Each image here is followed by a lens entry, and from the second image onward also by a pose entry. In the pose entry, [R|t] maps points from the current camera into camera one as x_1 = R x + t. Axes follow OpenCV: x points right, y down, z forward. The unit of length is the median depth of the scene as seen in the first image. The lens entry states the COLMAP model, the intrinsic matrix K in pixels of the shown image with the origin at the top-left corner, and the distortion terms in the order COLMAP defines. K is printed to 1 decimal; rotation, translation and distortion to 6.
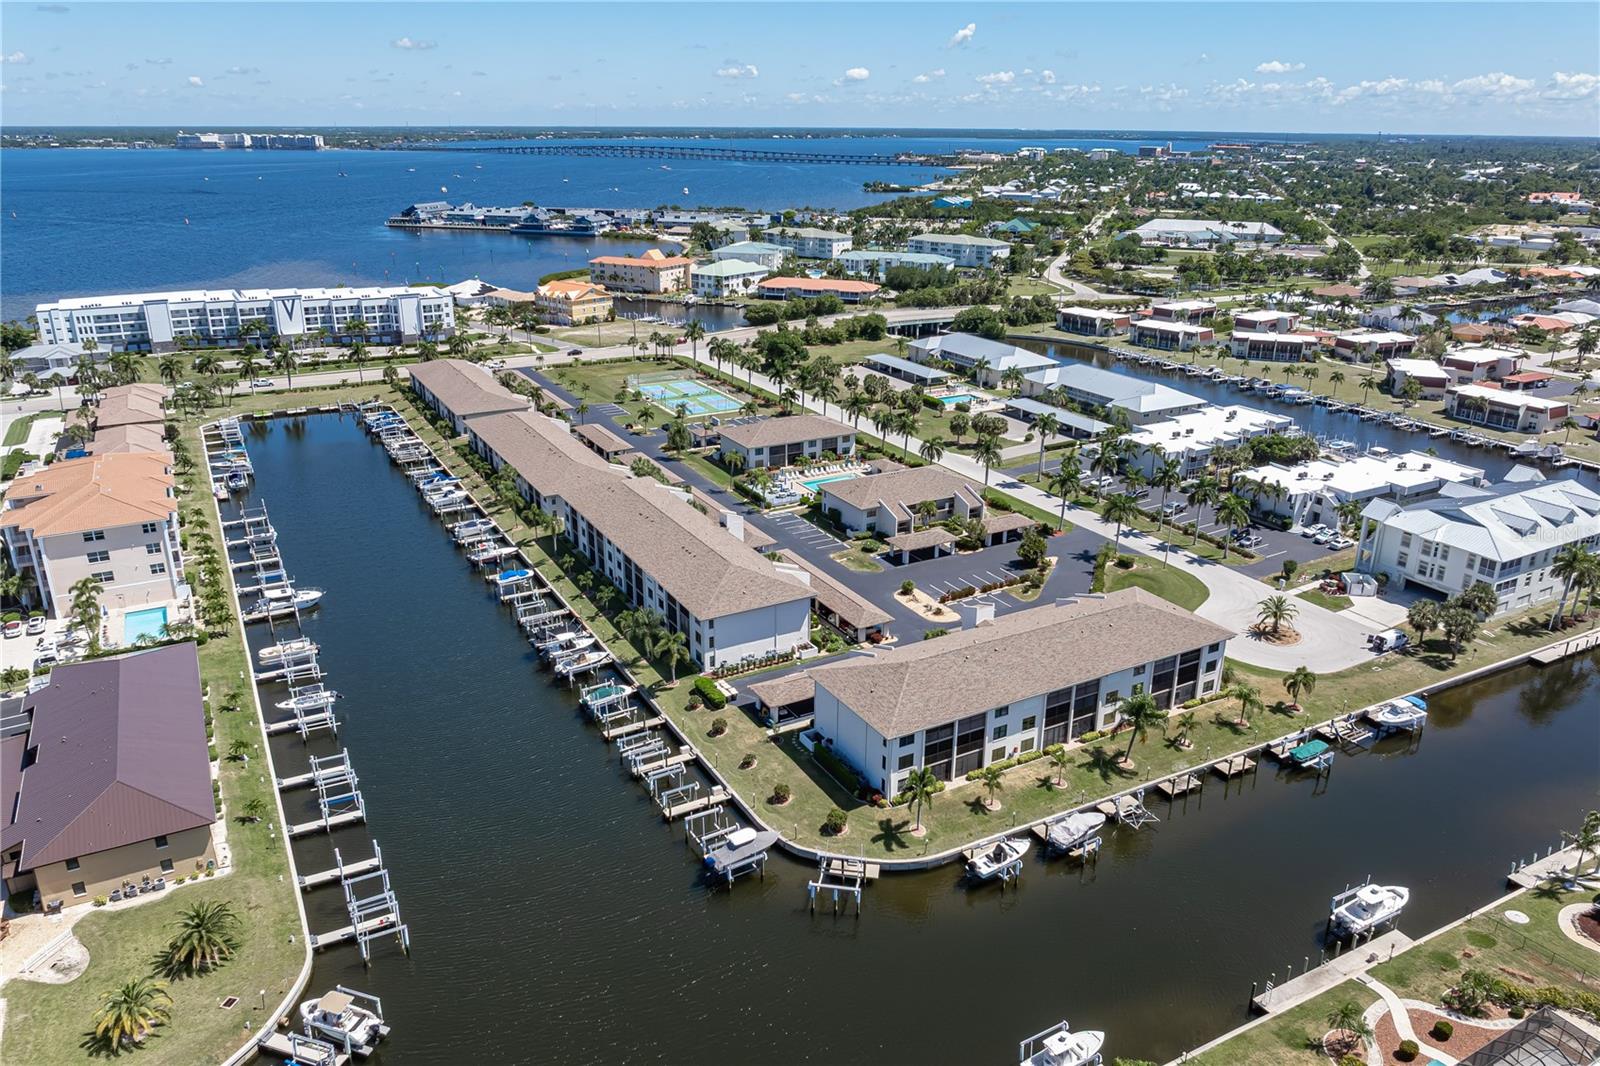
lens RADIAL K [[1122.9, 0, 799.7], [0, 1122.9, 524.8], [0, 0, 1]] dist [-0.024902, 0.009777]
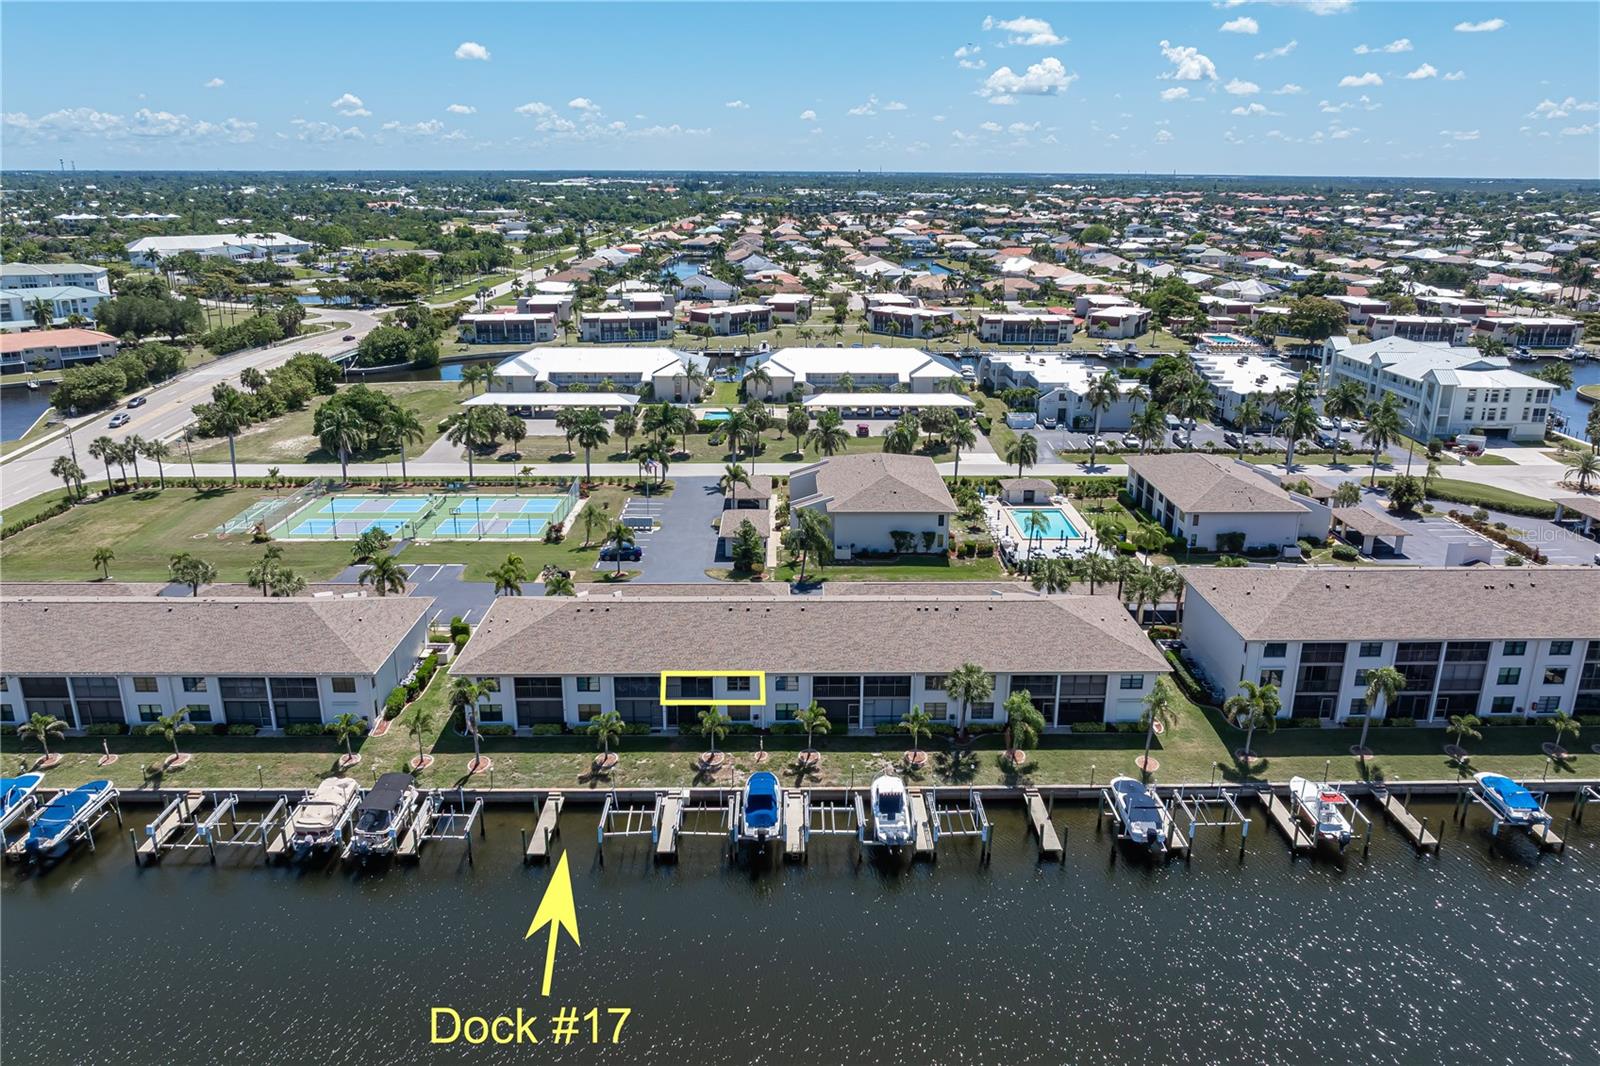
lens RADIAL K [[1122.9, 0, 807.1], [0, 1122.9, 526.7], [0, 0, 1]] dist [-0.024902, 0.009777]
pose [[0.464892, -0.272202, 0.842485, -0.672735], [0.295861, 0.944626, 0.141943, -0.193913], [-0.834471, 0.183270, 0.519683, 0.861263]]
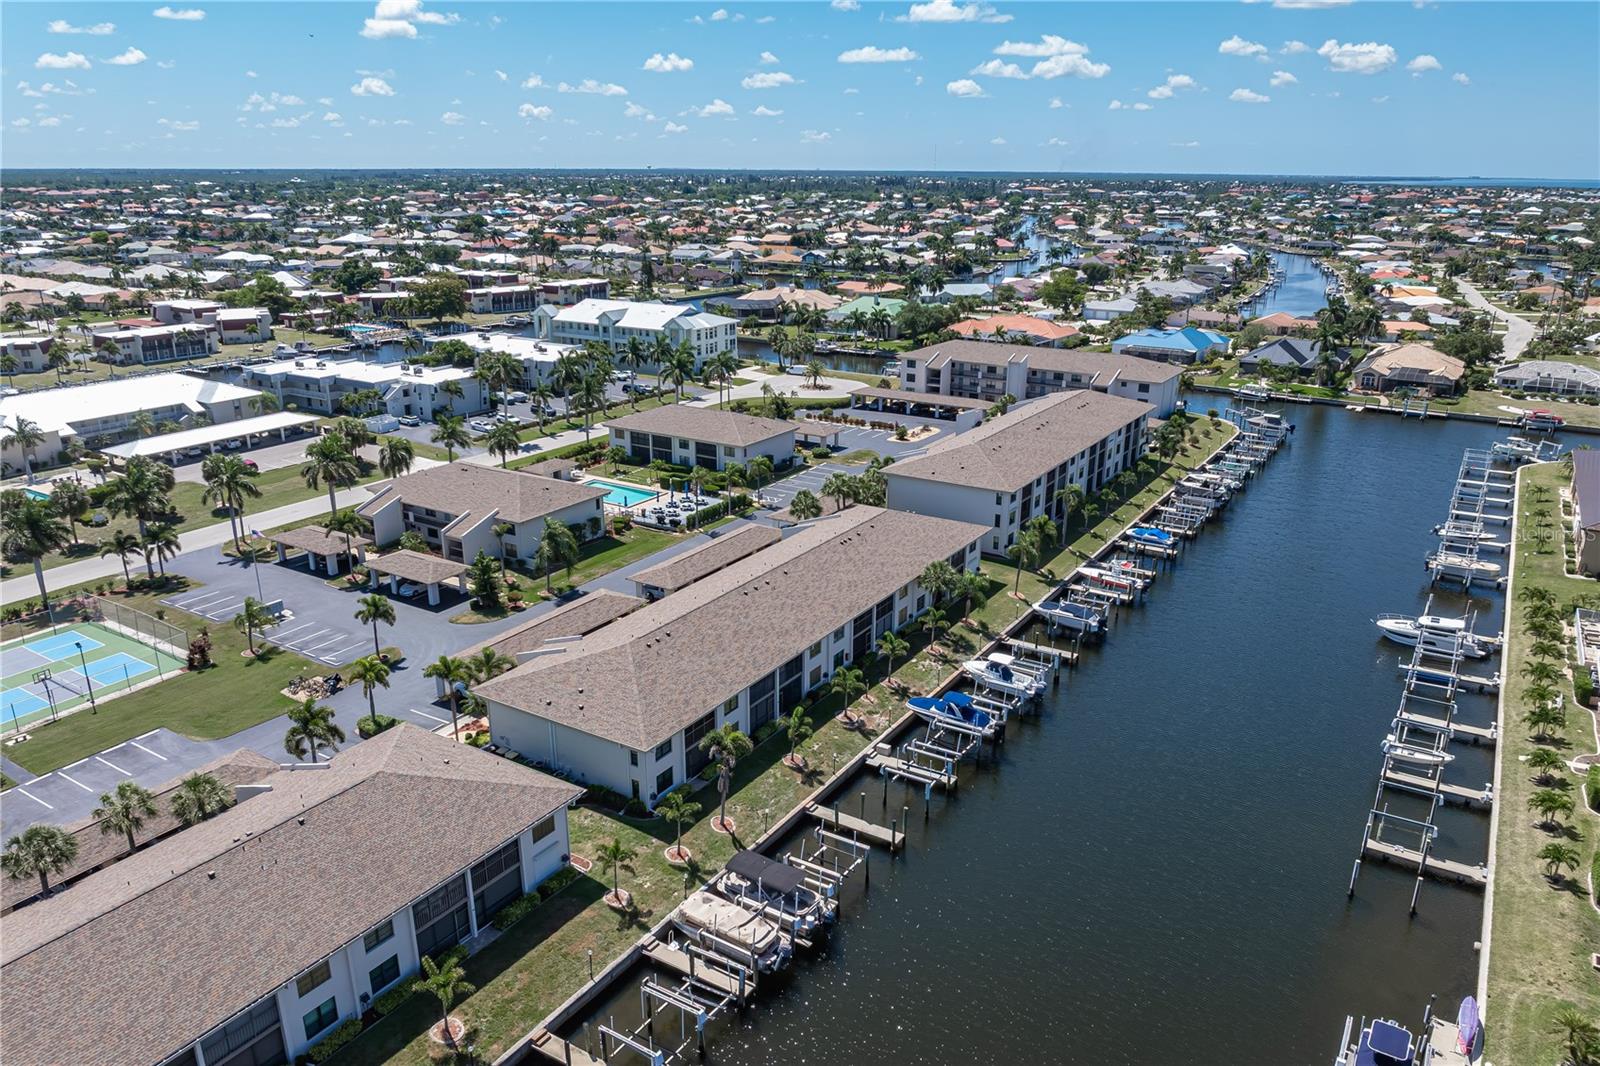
lens RADIAL K [[1122.9, 0, 798.8], [0, 1122.9, 583.7], [0, 0, 1]] dist [-0.024902, 0.009777]
pose [[-0.491182, -0.311521, 0.813446, -0.691393], [0.284103, 0.825498, 0.487687, -0.337659], [-0.823423, 0.470645, -0.316966, 1.292704]]
